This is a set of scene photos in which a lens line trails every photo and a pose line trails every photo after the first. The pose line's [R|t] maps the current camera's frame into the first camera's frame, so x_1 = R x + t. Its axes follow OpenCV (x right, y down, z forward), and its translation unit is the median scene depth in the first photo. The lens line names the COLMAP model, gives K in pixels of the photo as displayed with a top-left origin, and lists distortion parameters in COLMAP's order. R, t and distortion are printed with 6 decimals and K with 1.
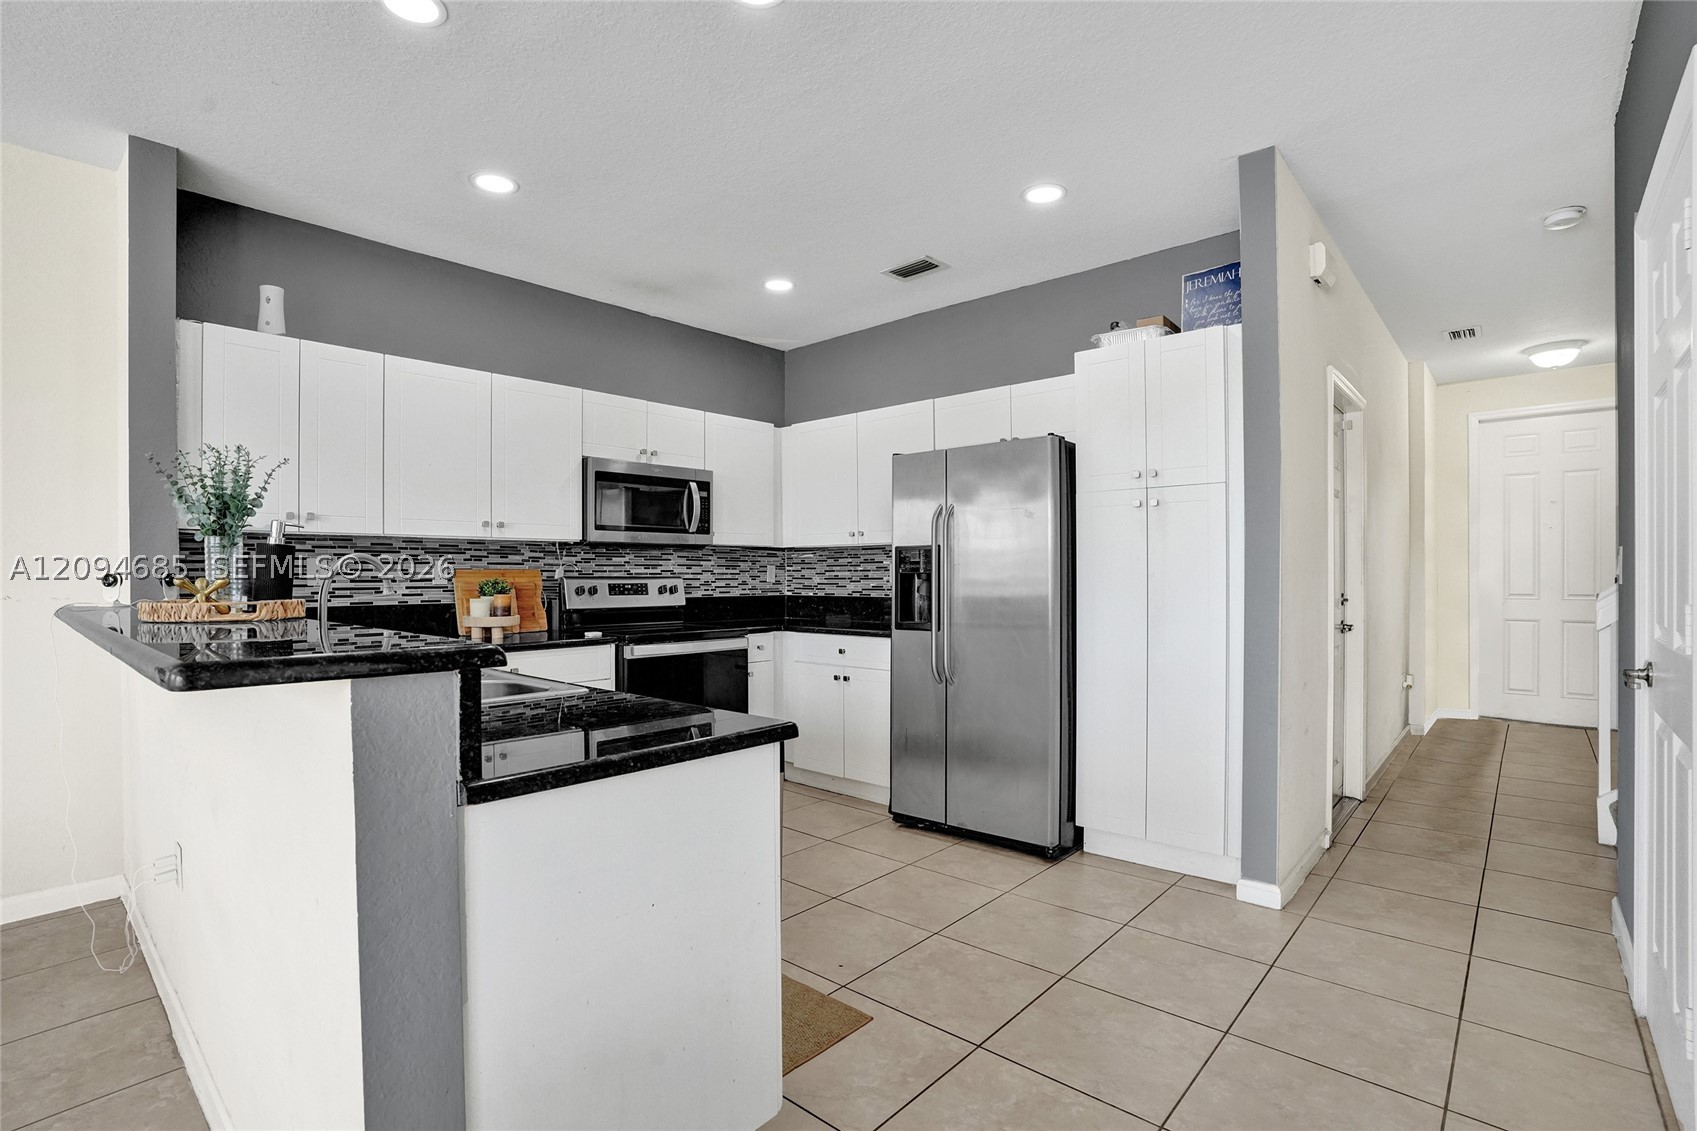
lens RADIAL K [[790.0, 0, 841.8], [0, 790.0, 567.4], [0, 0, 1]] dist [-0.074758, 0.029192]
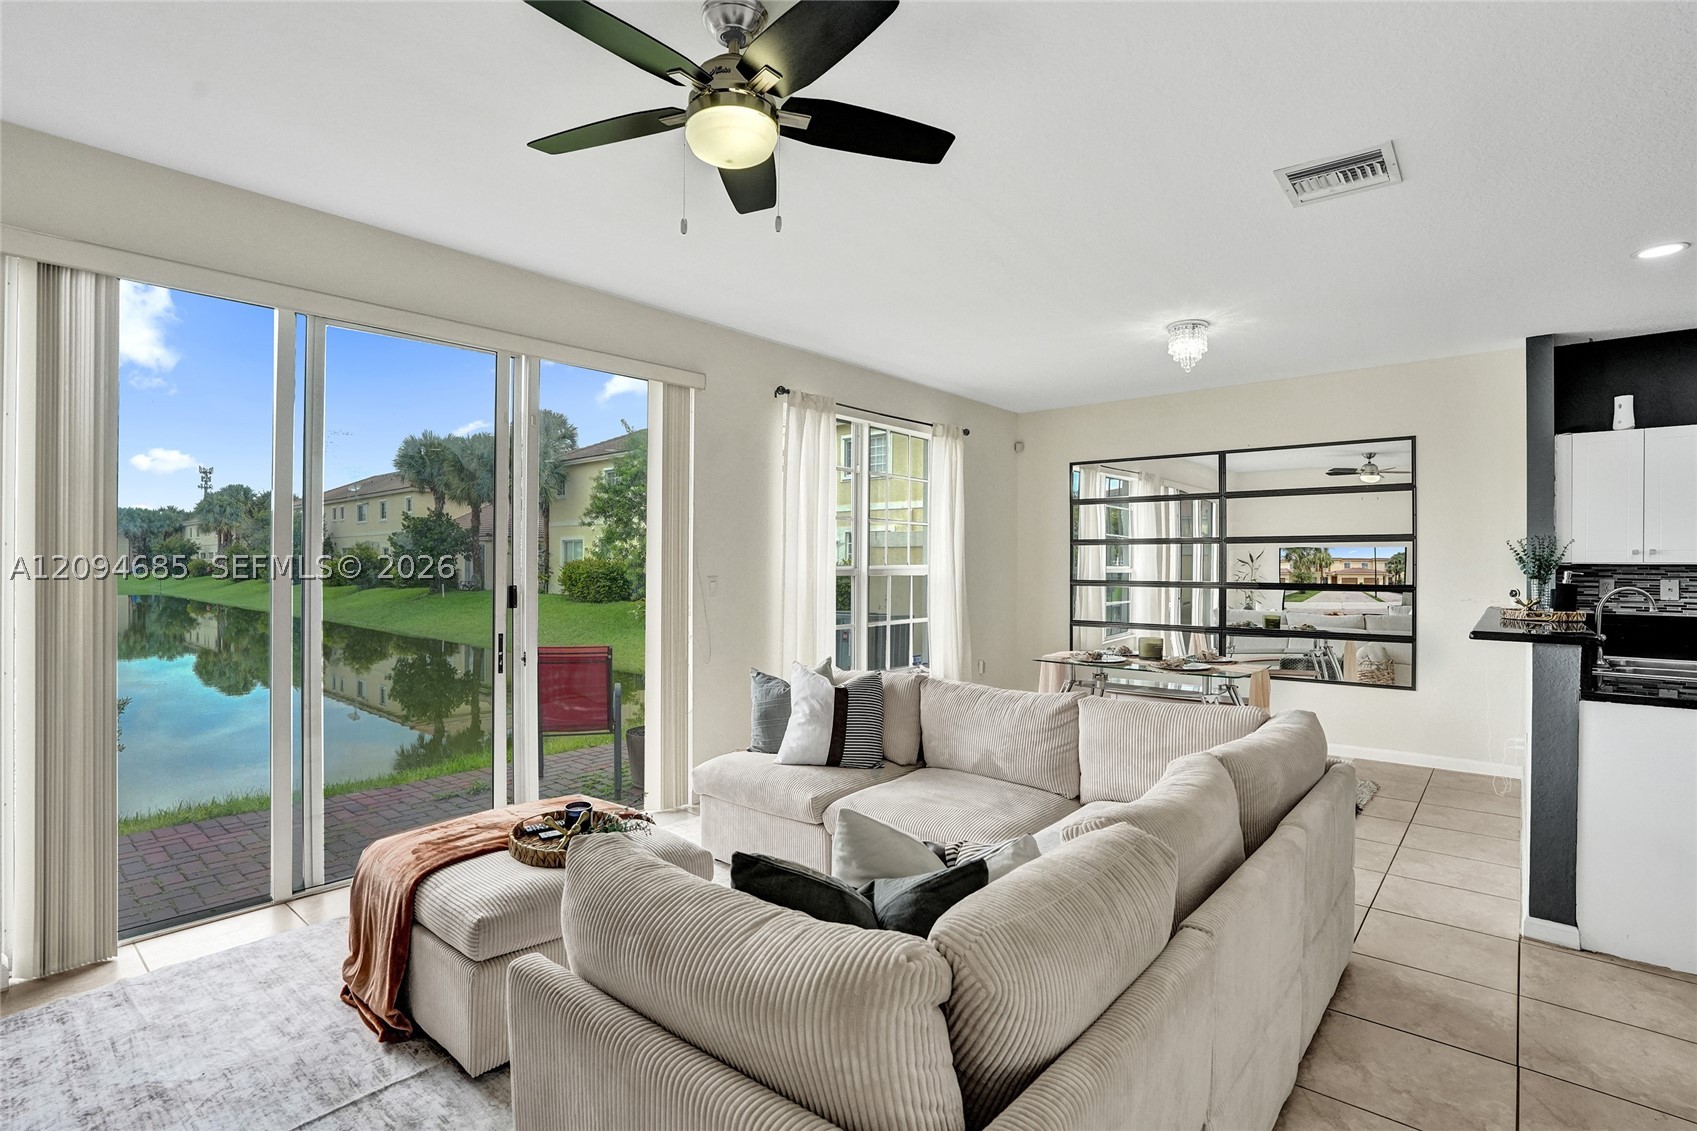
lens RADIAL K [[813.6, 0, 852.7], [0, 813.6, 565.5], [0, 0, 1]] dist [-0.060756, 0.020094]
pose [[0.015394, 0.005810, -0.999865, 0.534140], [0.001343, 0.999982, 0.005831, -0.038146], [0.999881, -0.001432, 0.015386, -0.371785]]
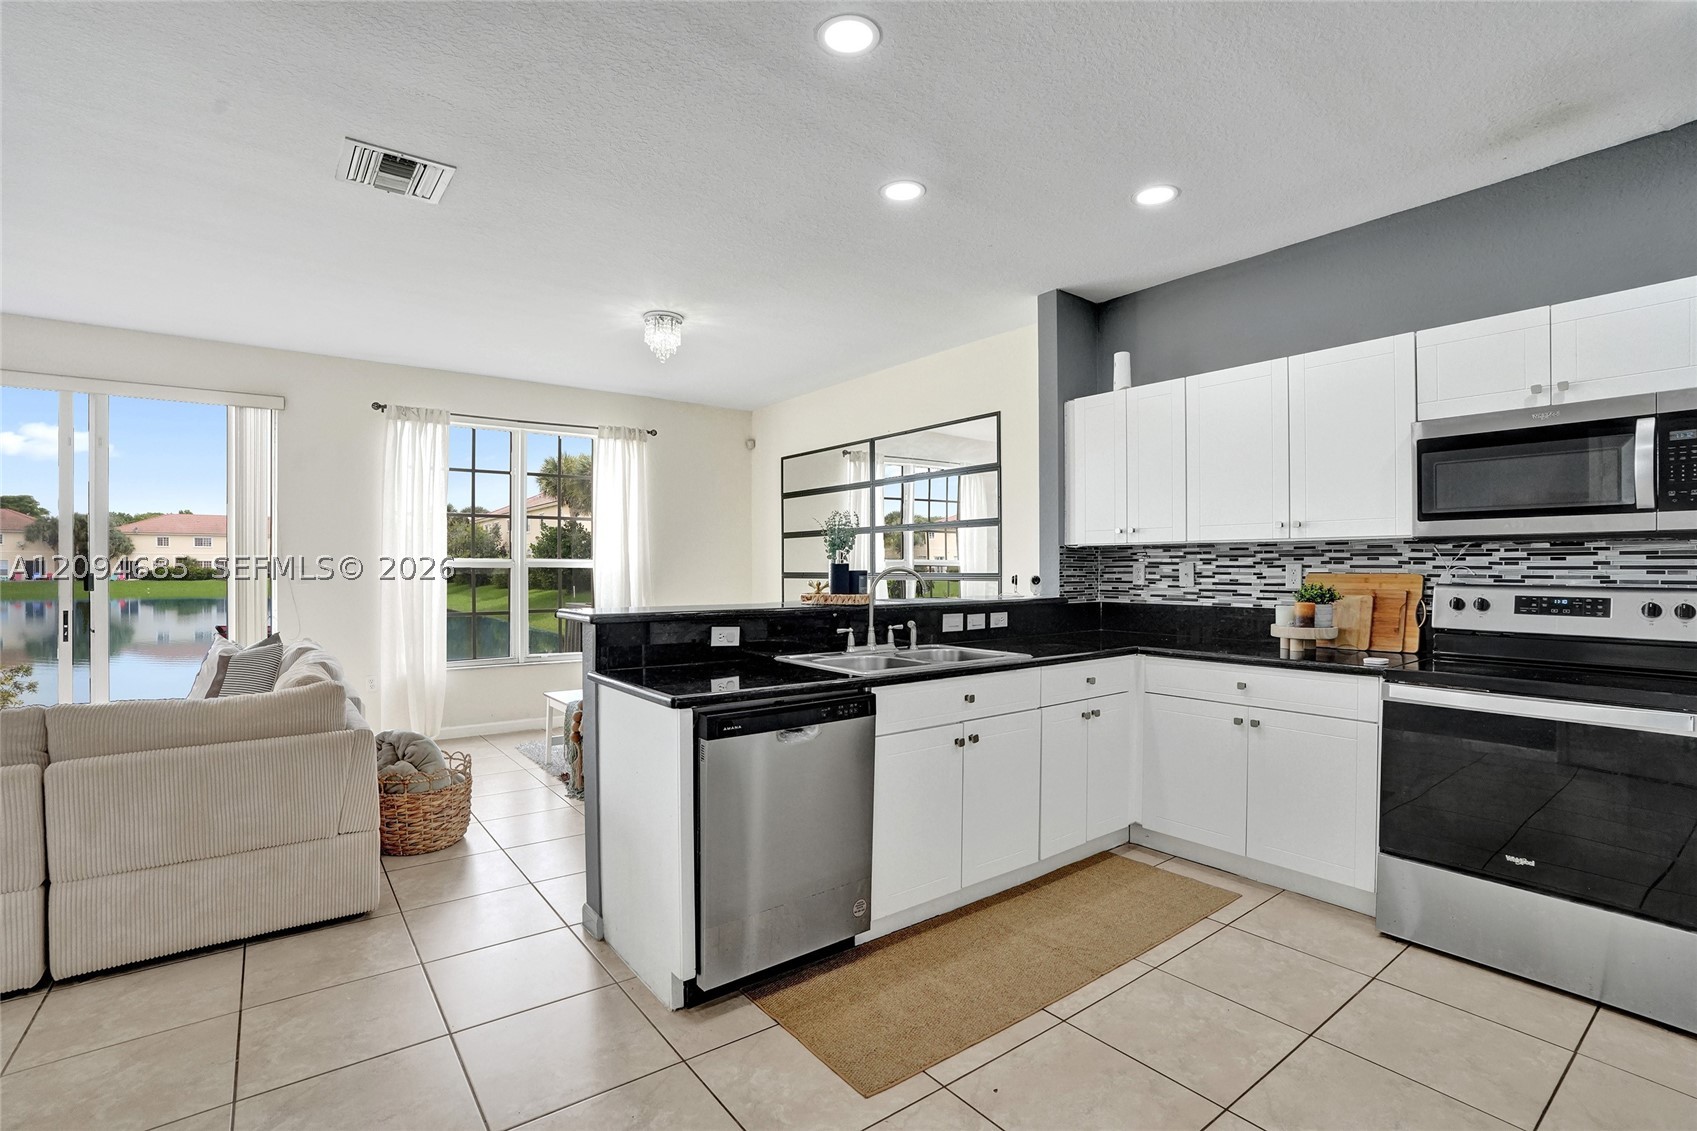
lens RADIAL K [[786.0, 0, 838.6], [0, 786.0, 568.8], [0, 0, 1]] dist [-0.072465, 0.026872]
pose [[-0.200523, 0.005705, -0.979672, 0.455683], [0.008992, 0.999952, 0.003983, -0.010382], [0.979648, -0.008010, -0.200564, 0.573010]]
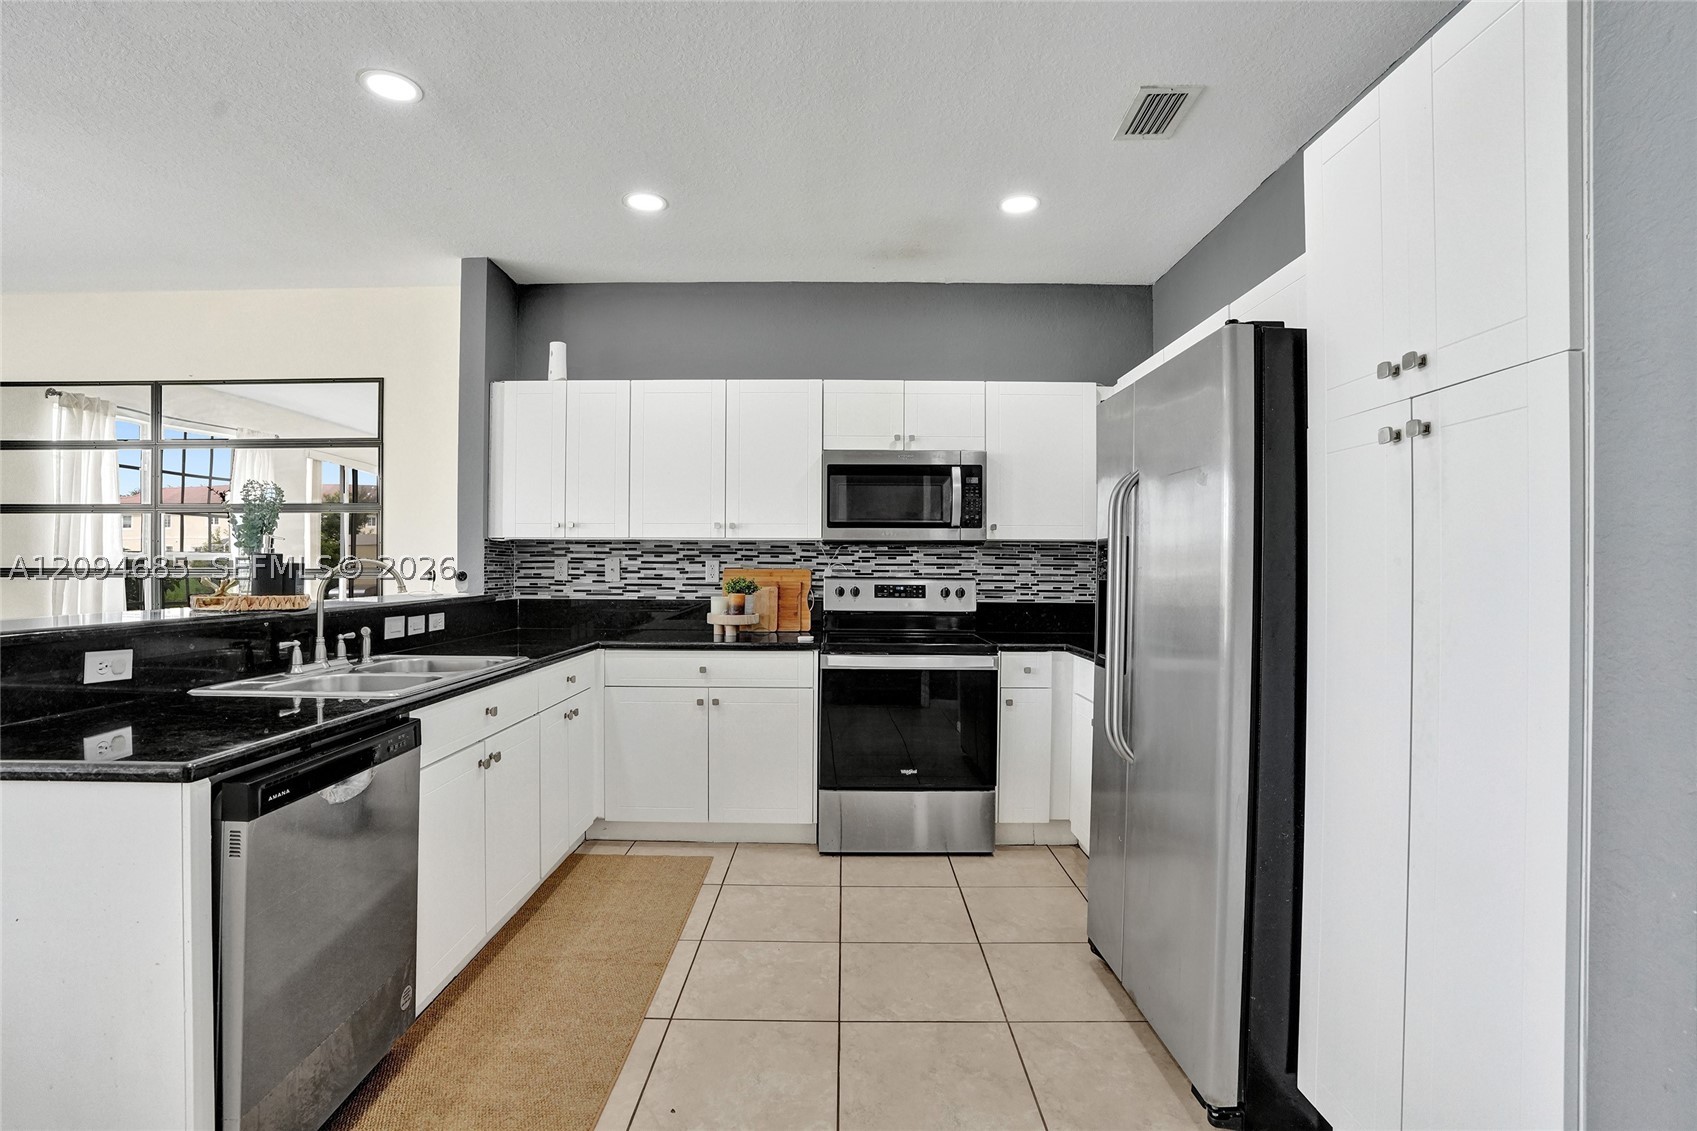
lens RADIAL K [[790.0, 0, 841.8], [0, 790.0, 567.4], [0, 0, 1]] dist [-0.074758, 0.029192]
pose [[0.662810, 0.006518, -0.748759, 0.378677], [-0.001060, 0.999969, 0.007766, -0.006971], [0.748787, -0.004354, 0.662797, 0.361146]]
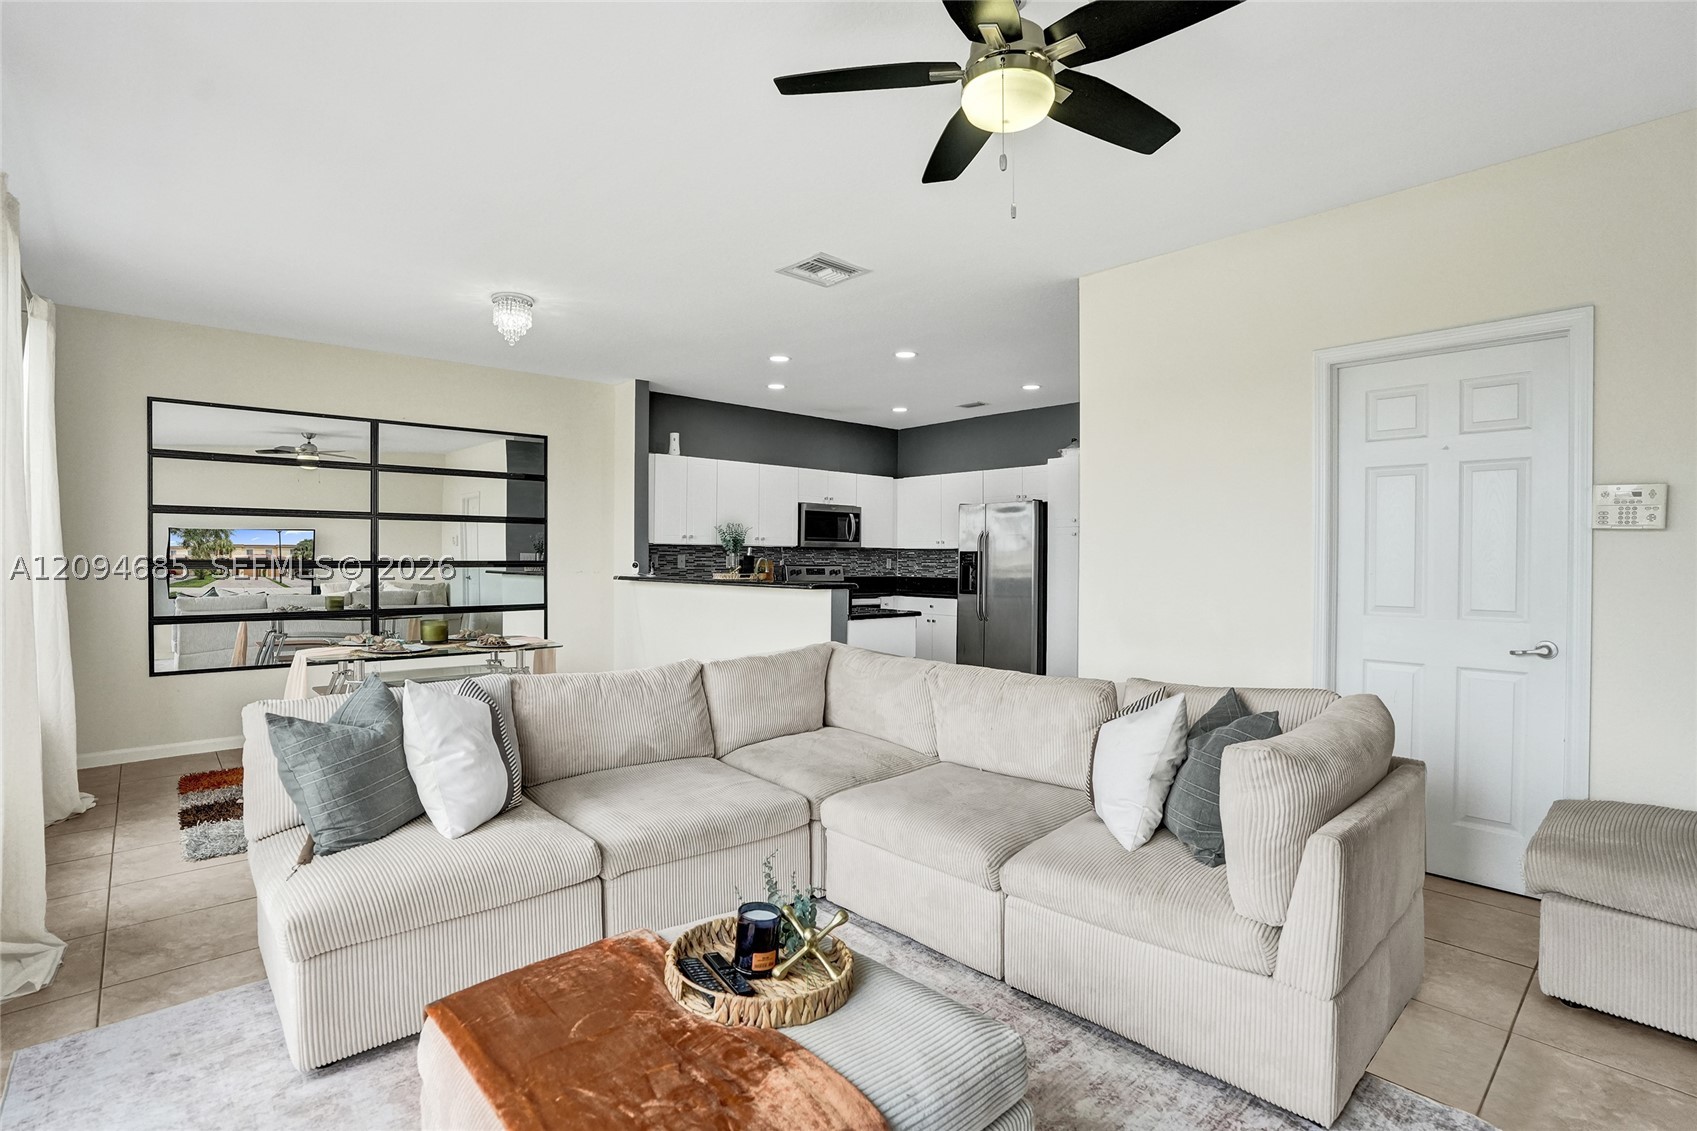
lens RADIAL K [[813.1, 0, 807.1], [0, 813.1, 565.1], [0, 0, 1]] dist [-0.047013, -0.000018]
pose [[0.989284, 0.012387, -0.145479, -0.013103], [-0.010187, 0.999822, 0.015855, -0.018627], [0.145649, -0.014203, 0.989234, -0.933951]]
